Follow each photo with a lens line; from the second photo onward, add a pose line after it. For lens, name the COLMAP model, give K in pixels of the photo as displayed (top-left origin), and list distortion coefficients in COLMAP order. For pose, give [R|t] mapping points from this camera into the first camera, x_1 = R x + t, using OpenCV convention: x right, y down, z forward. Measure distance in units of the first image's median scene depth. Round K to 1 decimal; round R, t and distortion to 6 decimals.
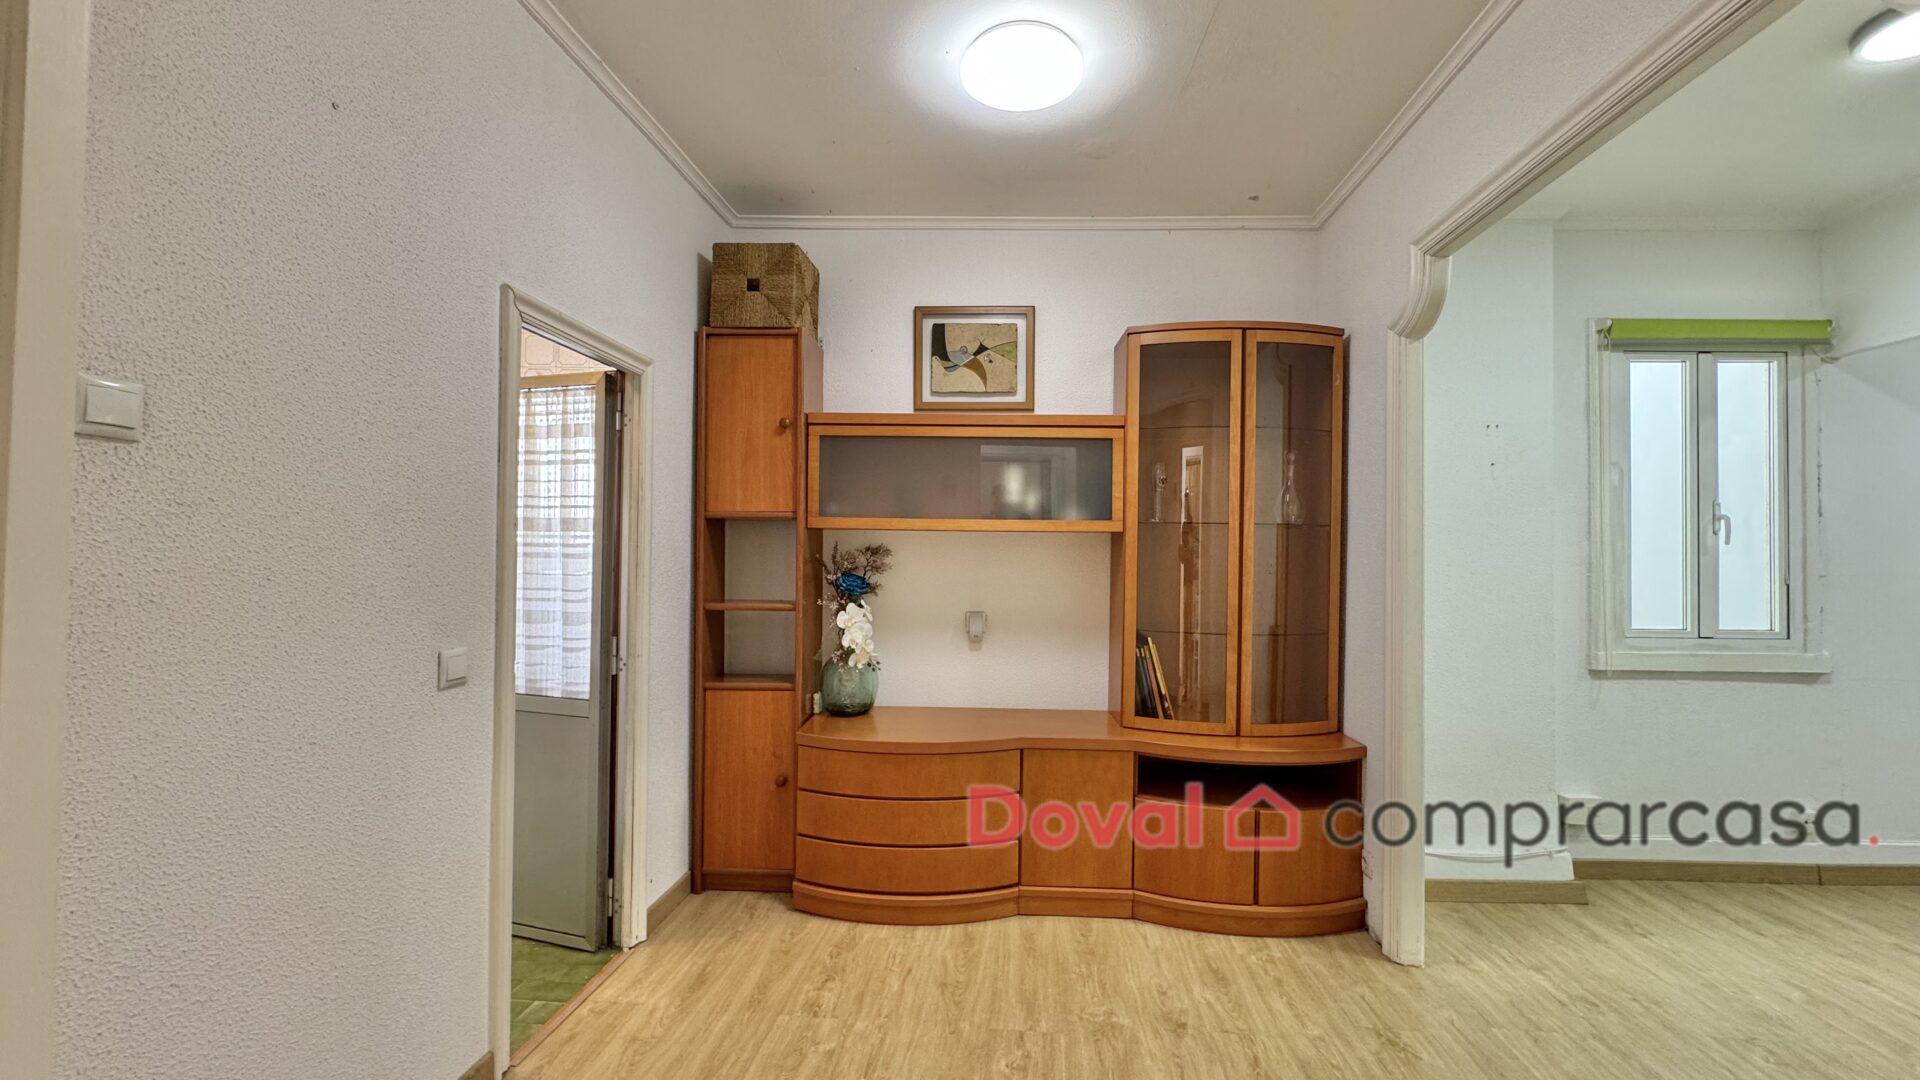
lens RADIAL K [[765.6, 0, 958.8], [0, 765.6, 541.4], [0, 0, 1]] dist [0.000309, -0.000131]
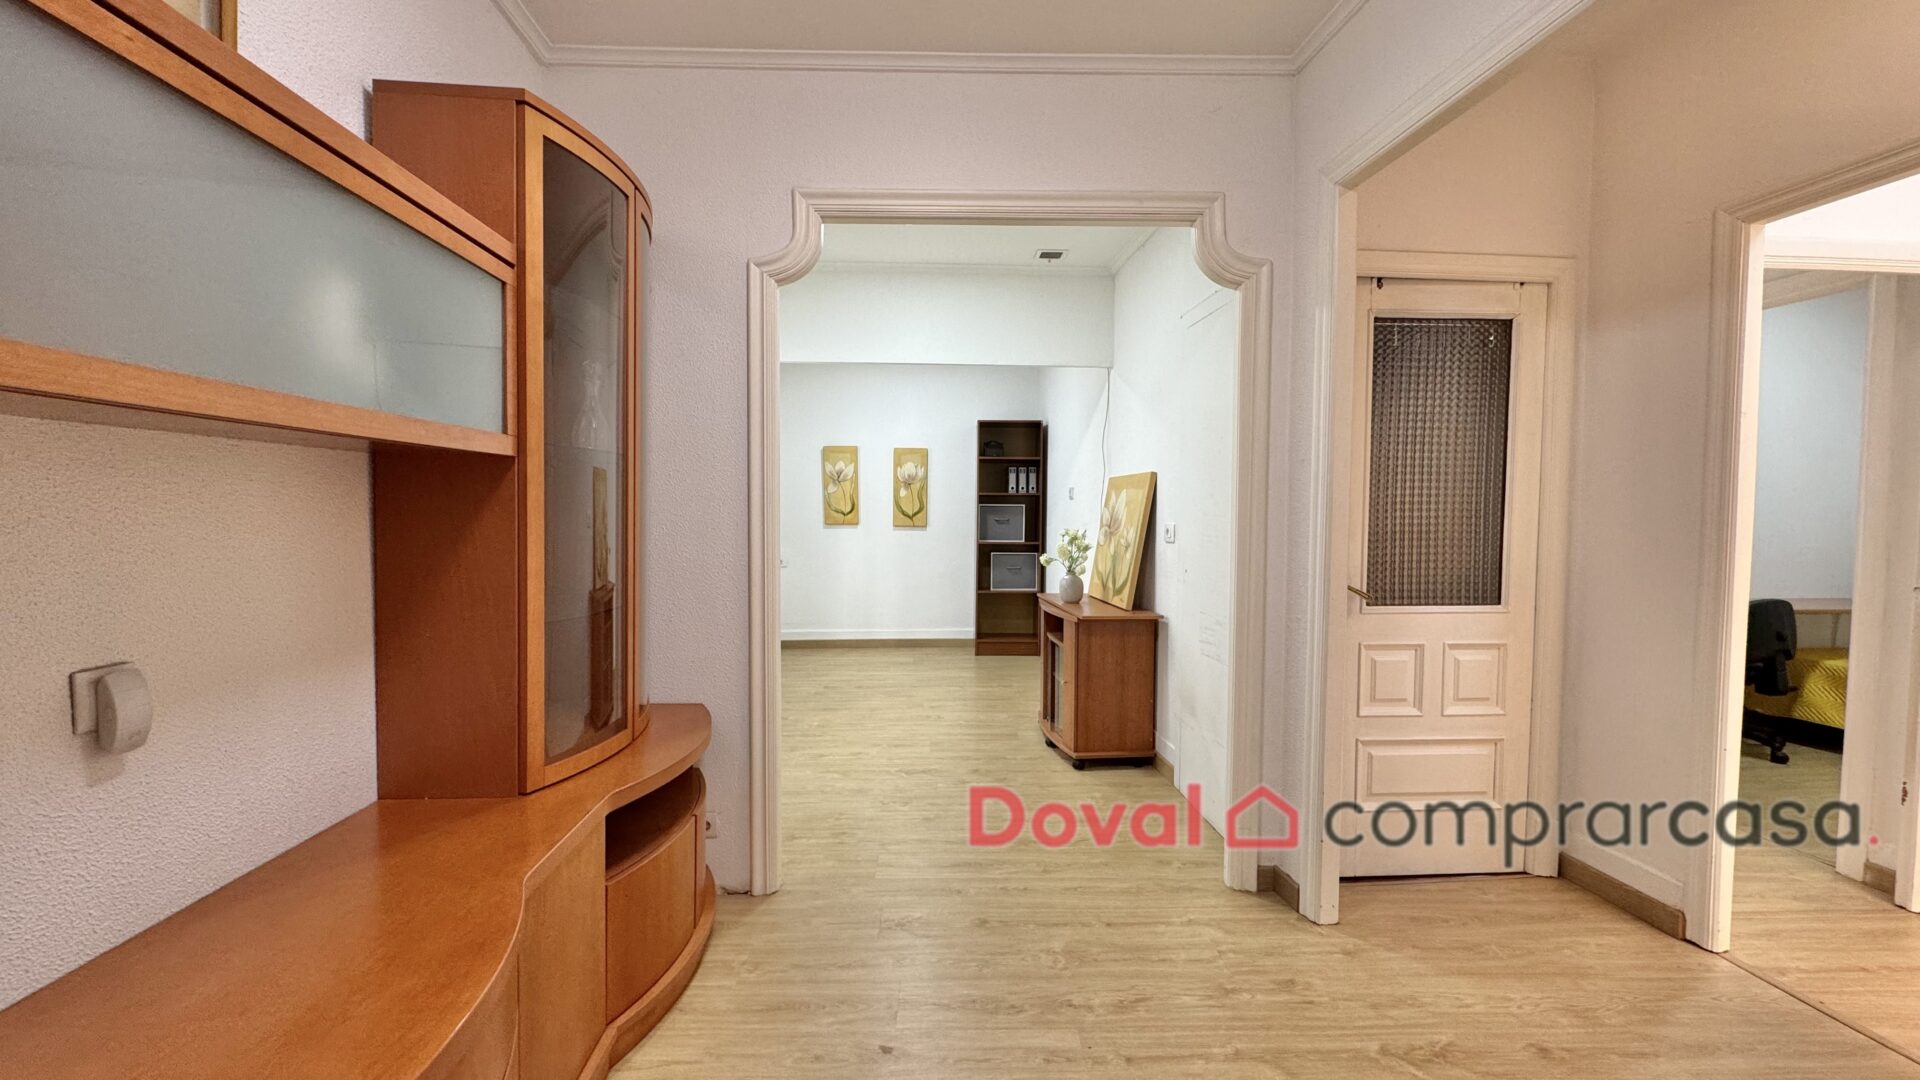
lens RADIAL K [[765.6, 0, 958.8], [0, 765.6, 541.4], [0, 0, 1]] dist [0.000309, -0.000131]
pose [[-0.115321, -0.054610, 0.991826, -0.383544], [-0.022877, 0.998369, 0.052310, 0.012862], [-0.993065, -0.016657, -0.116382, 0.734348]]
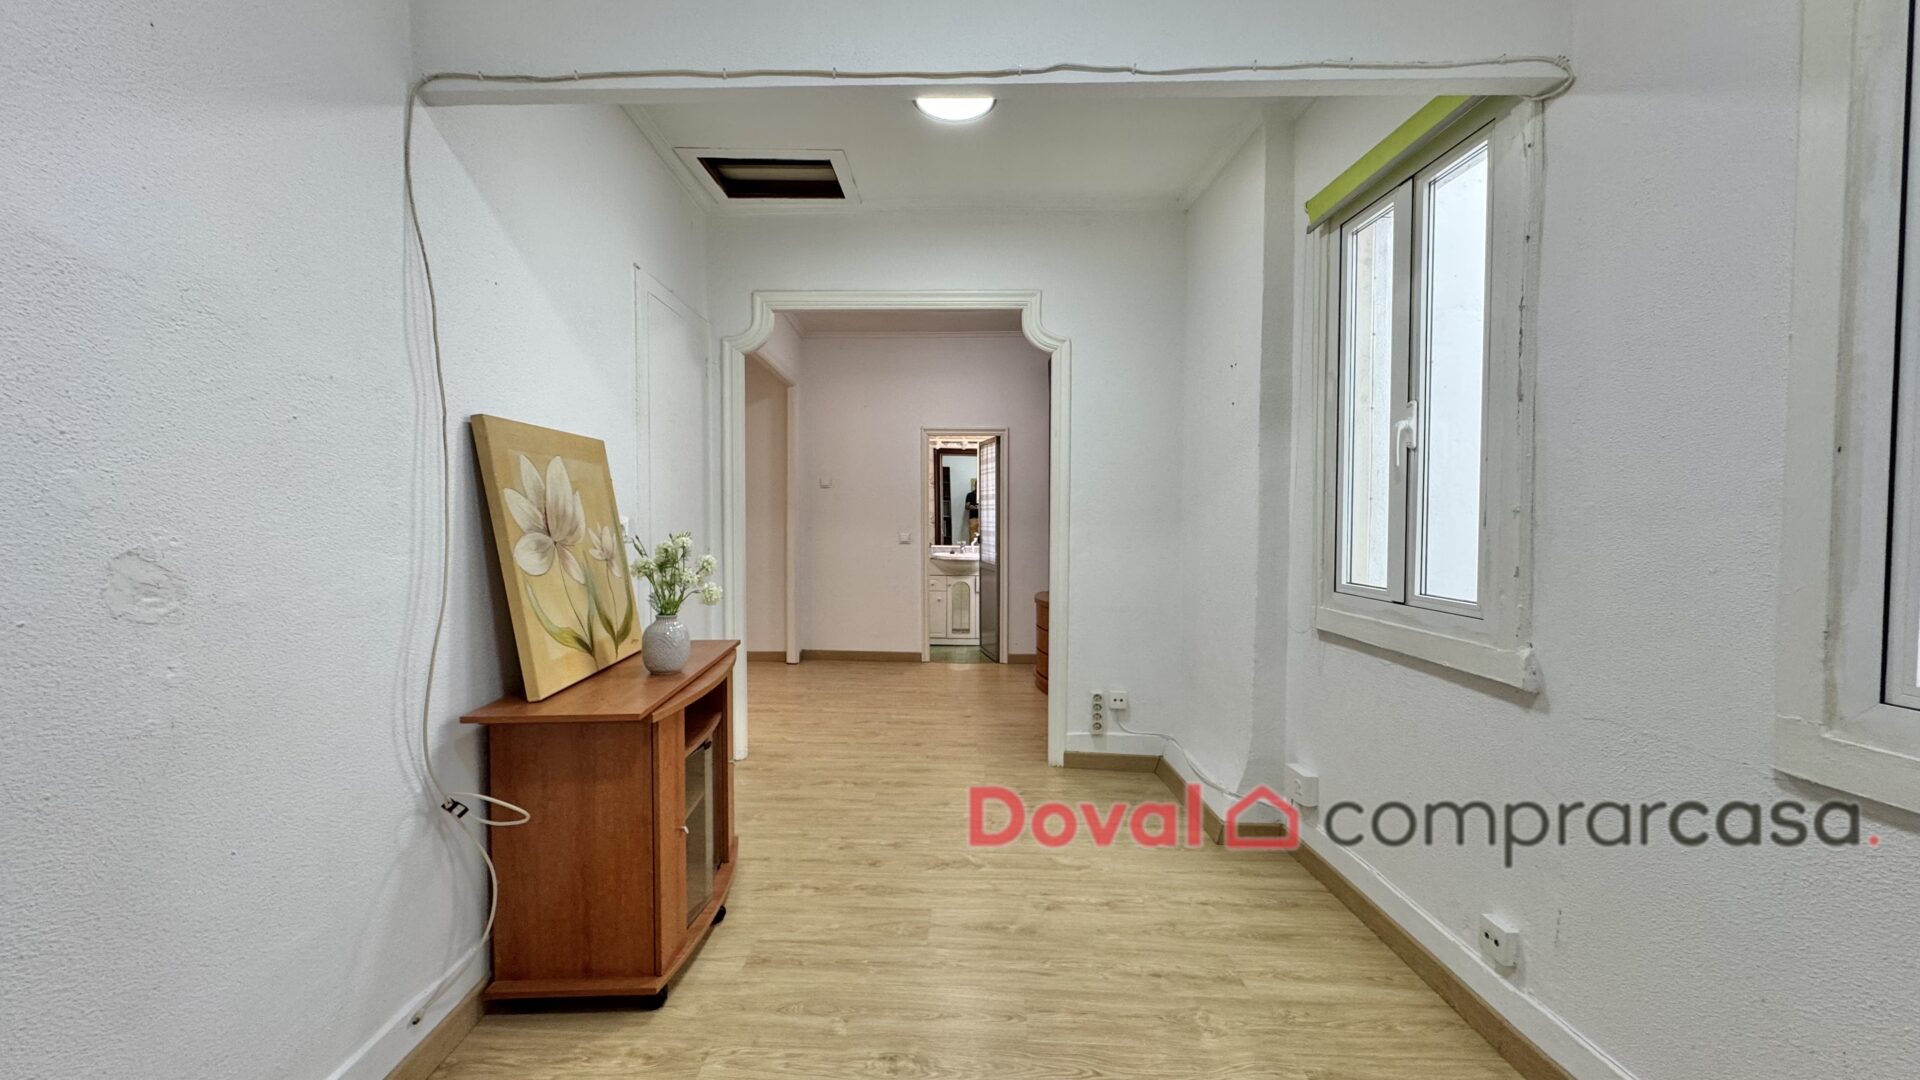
lens RADIAL K [[765.6, 0, 958.8], [0, 765.6, 541.4], [0, 0, 1]] dist [0.000309, -0.000131]
pose [[0.061687, 0.026389, -0.997747, 1.760031], [0.015735, 0.999500, 0.027408, 0.049076], [0.997971, -0.017390, 0.061241, 0.605907]]
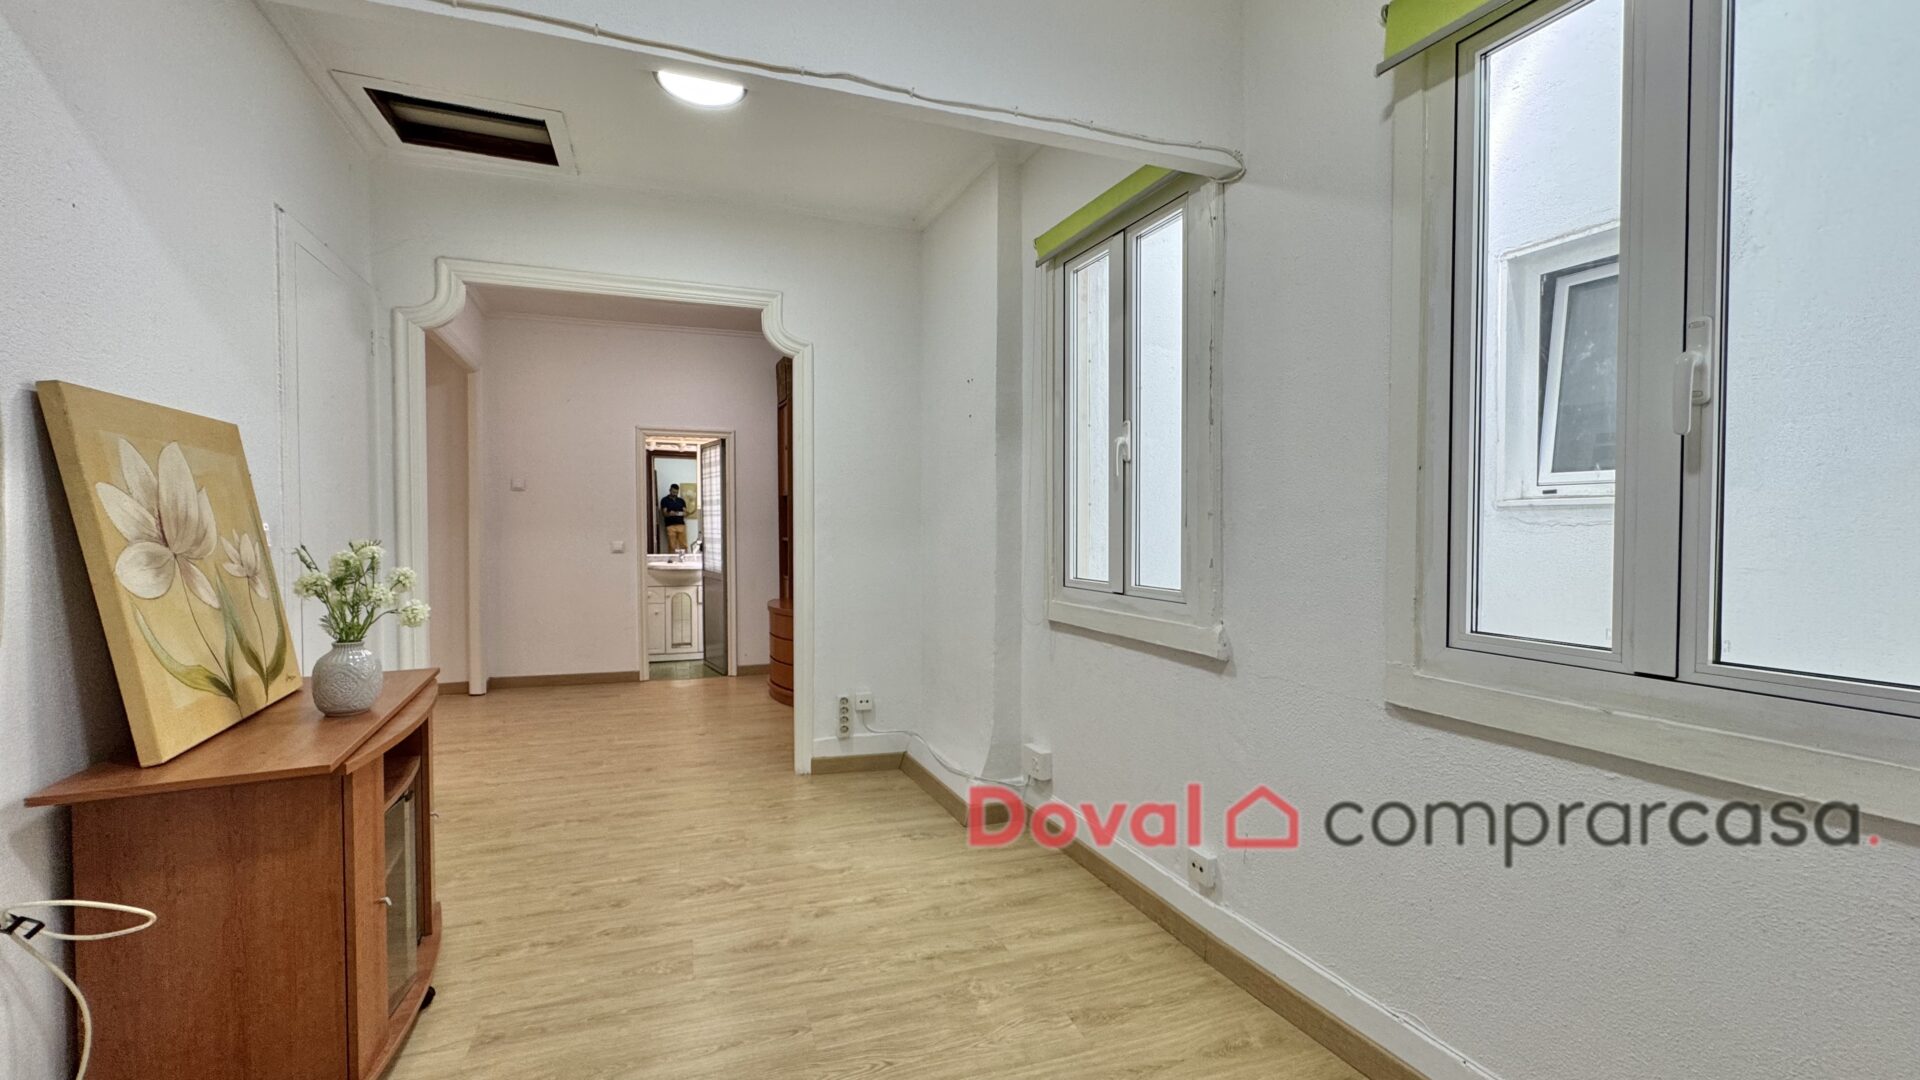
lens RADIAL K [[765.6, 0, 958.8], [0, 765.6, 541.4], [0, 0, 1]] dist [0.000309, -0.000131]
pose [[0.422739, 0.013672, -0.906148, 1.753067], [0.020708, 0.999479, 0.024741, 0.052026], [0.906015, -0.029224, 0.422236, 0.549811]]
